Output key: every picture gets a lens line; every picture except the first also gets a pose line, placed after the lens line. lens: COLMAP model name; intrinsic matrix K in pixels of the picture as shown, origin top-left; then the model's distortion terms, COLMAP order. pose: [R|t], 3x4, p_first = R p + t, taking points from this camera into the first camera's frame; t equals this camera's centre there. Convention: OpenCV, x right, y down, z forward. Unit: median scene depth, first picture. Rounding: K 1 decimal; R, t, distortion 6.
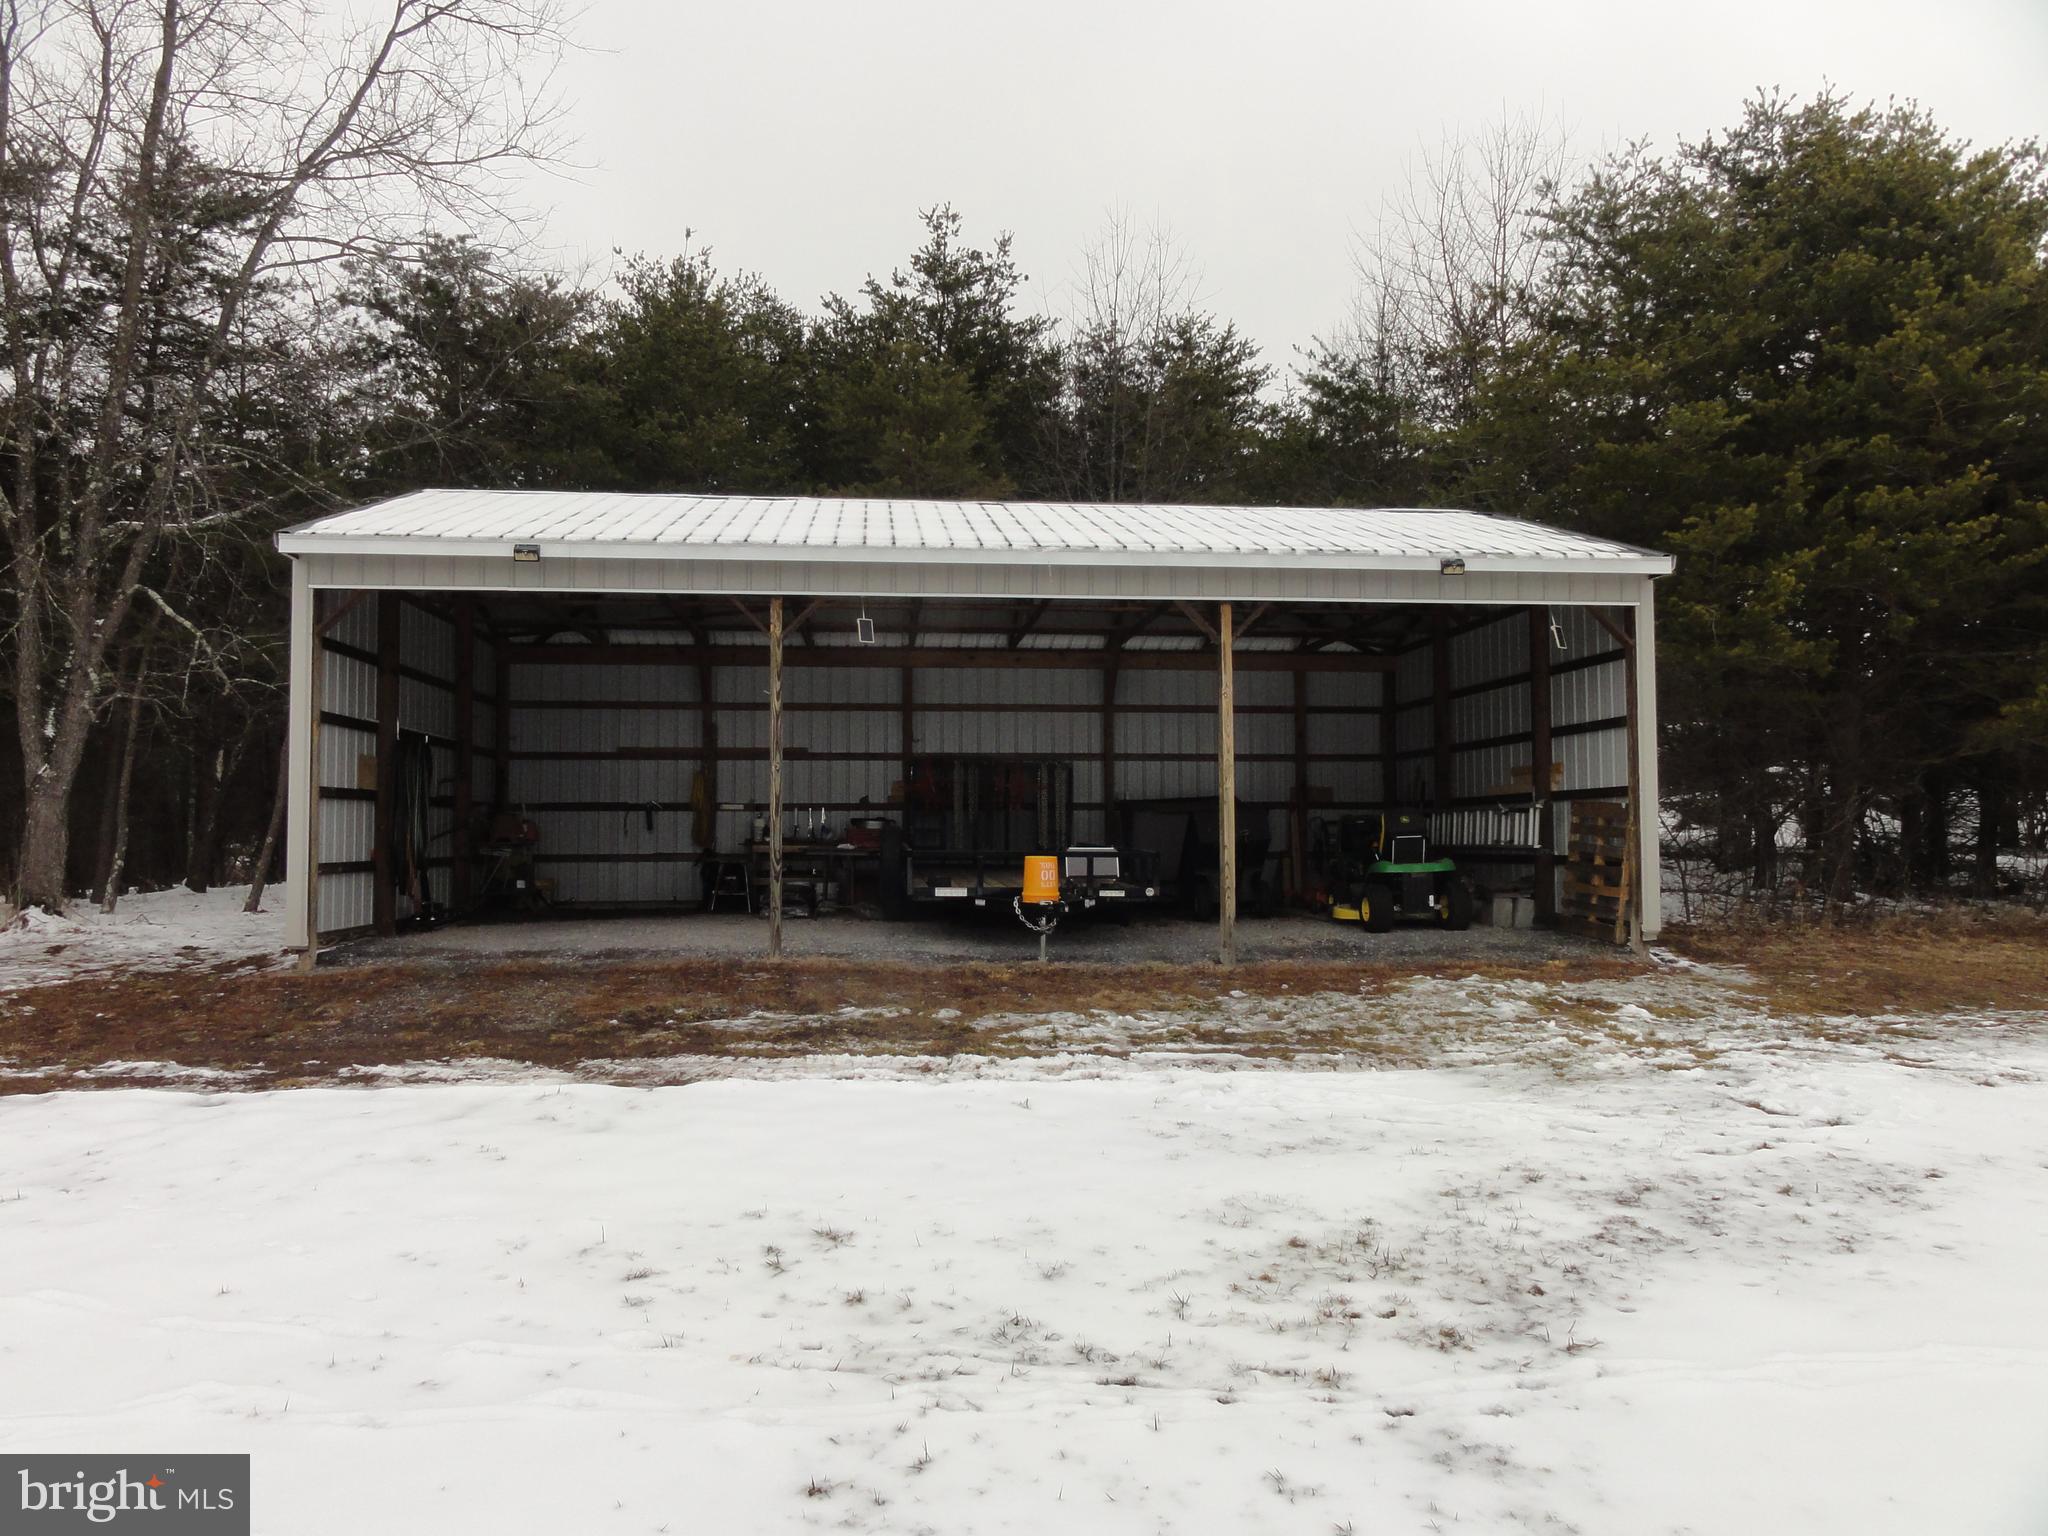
lens RADIAL K [[1415.4, 0, 1024.0], [0, 1415.4, 768.0], [0, 0, 1]] dist [-0.012428, 0.003310]
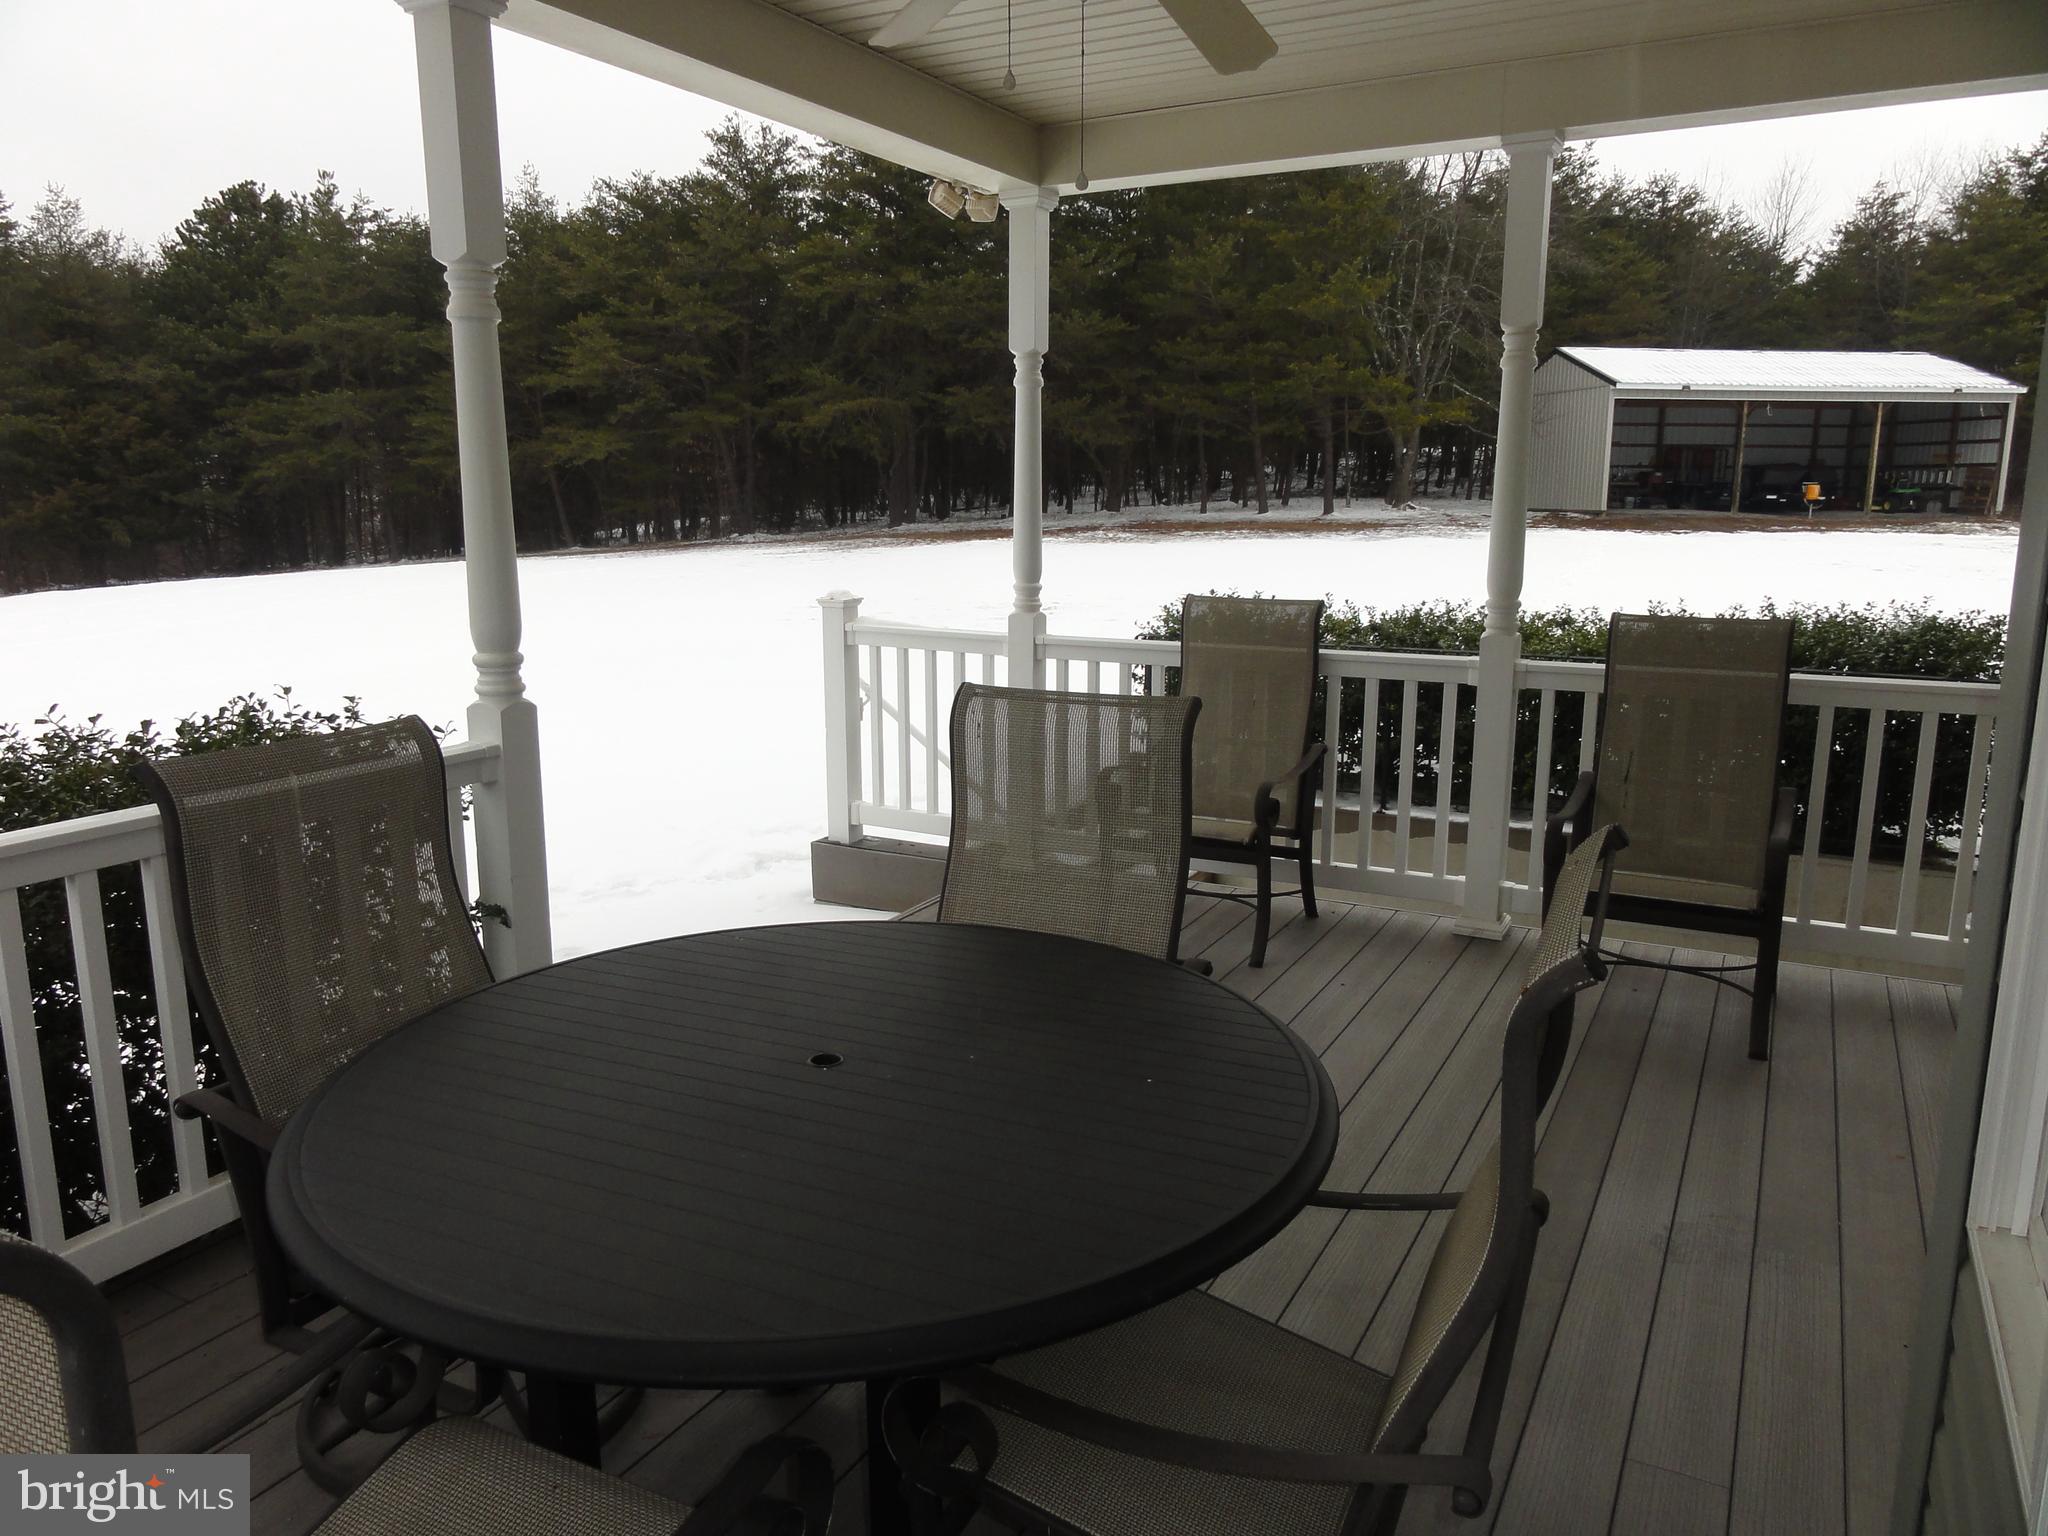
lens RADIAL K [[1476.7, 0, 1011.8], [0, 1476.7, 773.0], [0, 0, 1]] dist [-0.002423, 0.005552]
pose [[0.999614, 0.000177, 0.027794, -1.542864], [-0.006776, 0.971363, 0.237502, -0.068868], [-0.026956, -0.237599, 0.970989, -1.899096]]
